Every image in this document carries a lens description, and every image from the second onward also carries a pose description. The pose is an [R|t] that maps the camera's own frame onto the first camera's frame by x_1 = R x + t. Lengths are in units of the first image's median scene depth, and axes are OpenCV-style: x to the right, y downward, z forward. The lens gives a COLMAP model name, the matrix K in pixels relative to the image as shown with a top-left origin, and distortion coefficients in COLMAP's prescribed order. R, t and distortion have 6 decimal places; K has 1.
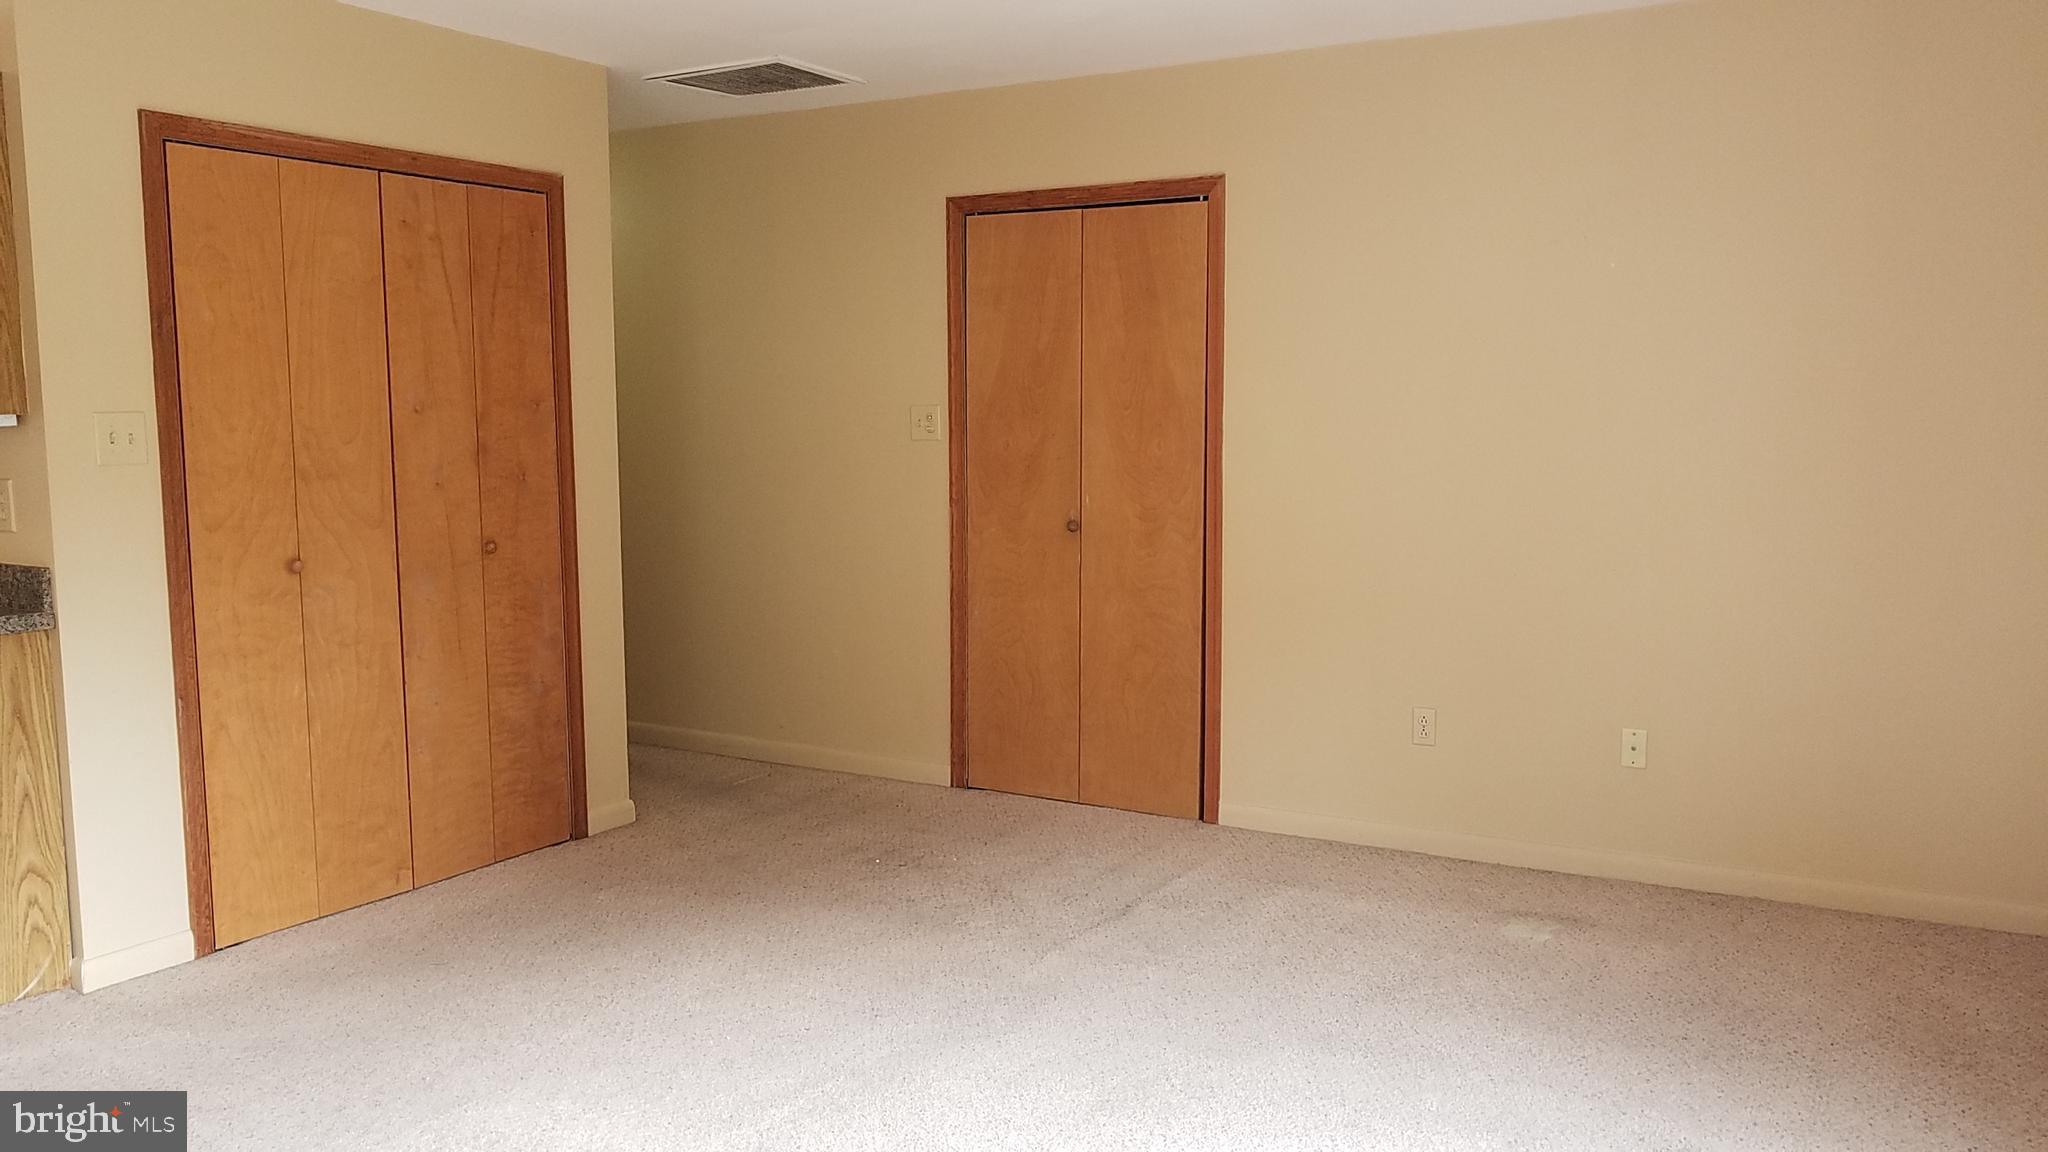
lens RADIAL K [[1632.6, 0, 1025.5], [0, 1632.6, 576.7], [0, 0, 1]] dist [0.012997, -0.022528]
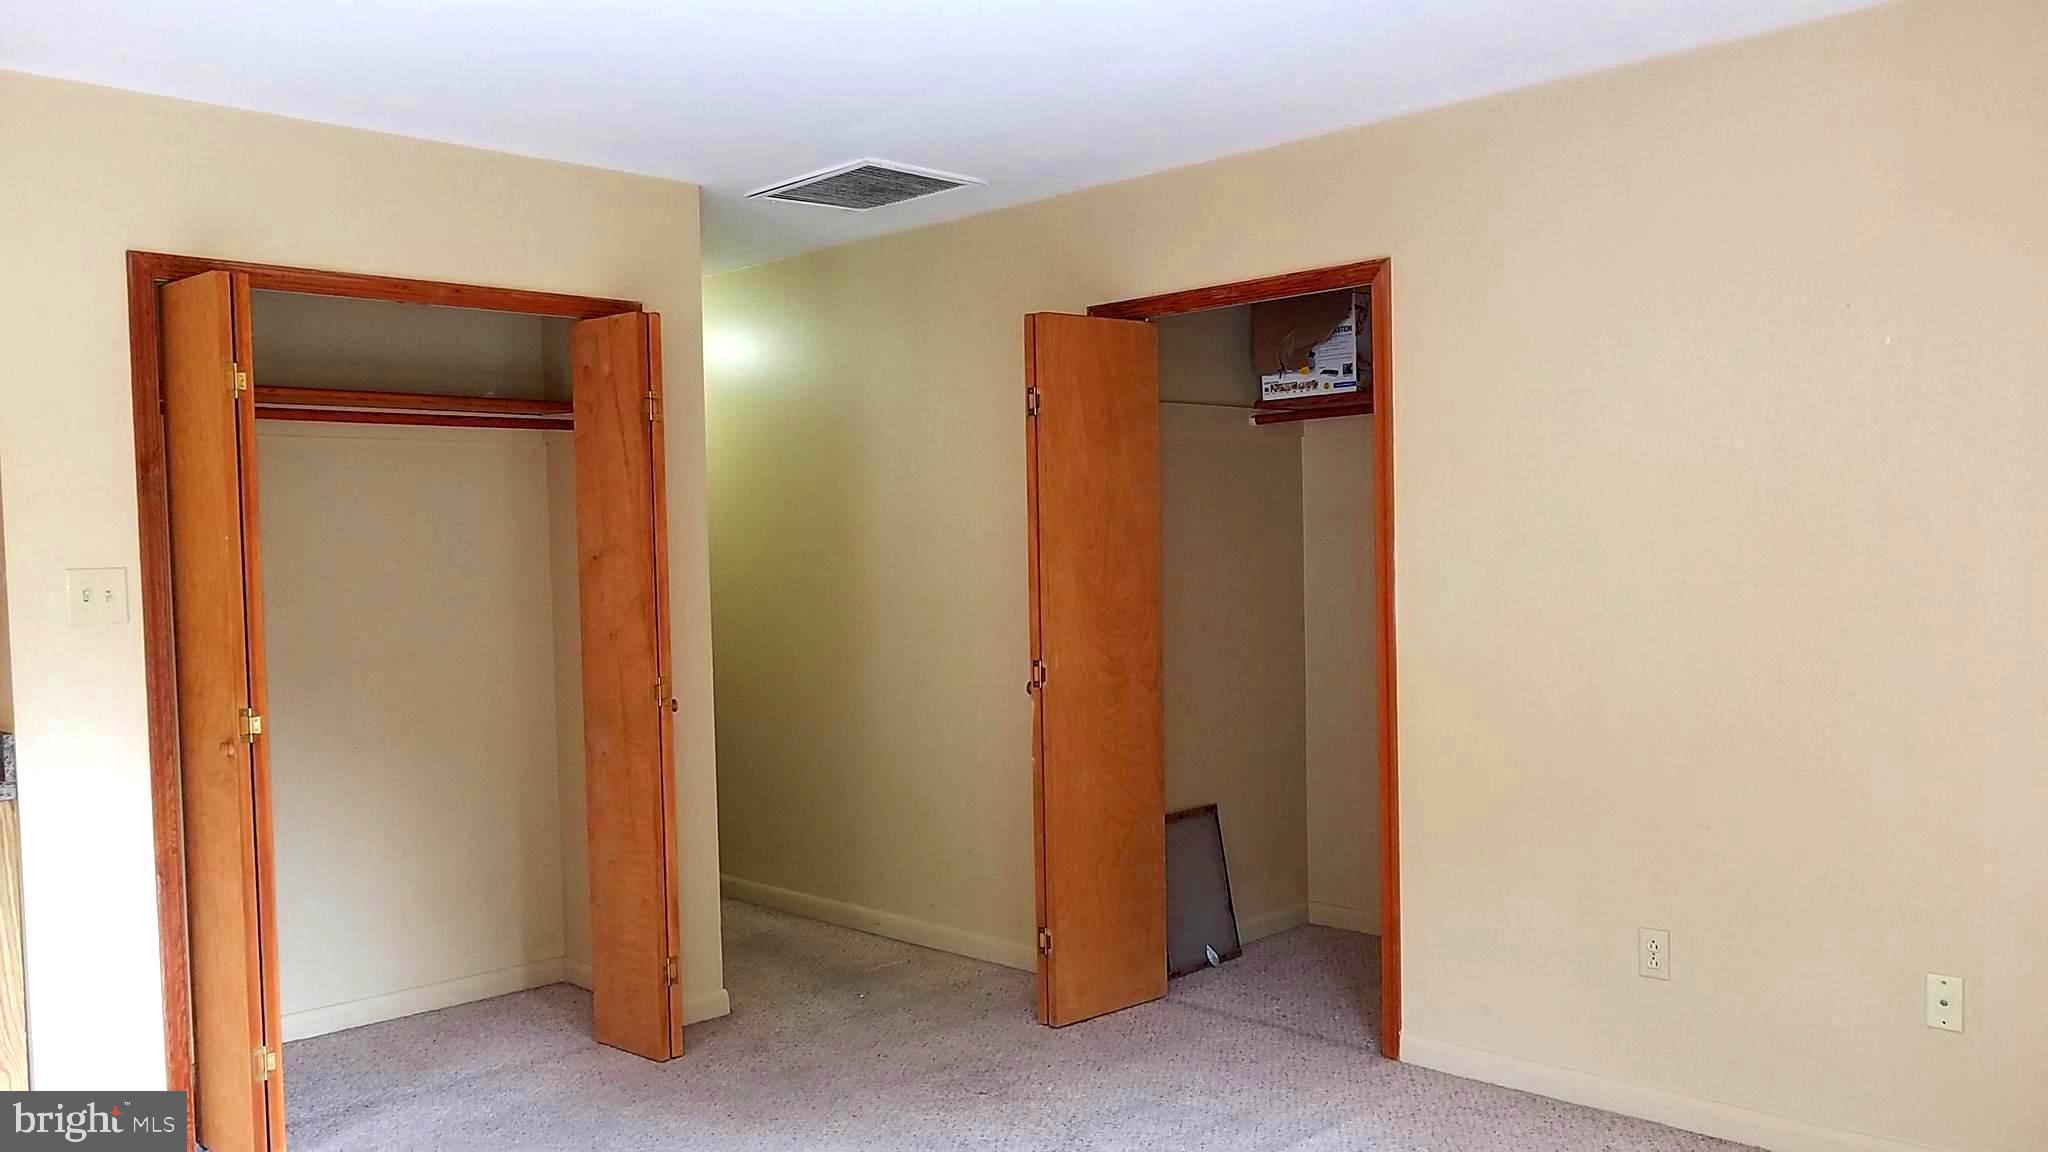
lens RADIAL K [[1632.6, 0, 1021.6], [0, 1632.6, 579.2], [0, 0, 1]] dist [0.012997, -0.022528]
pose [[0.966269, -0.010708, -0.257312, 0.153326], [-0.009481, 0.996979, -0.077091, -0.019898], [0.257360, 0.076930, 0.963249, 0.172315]]
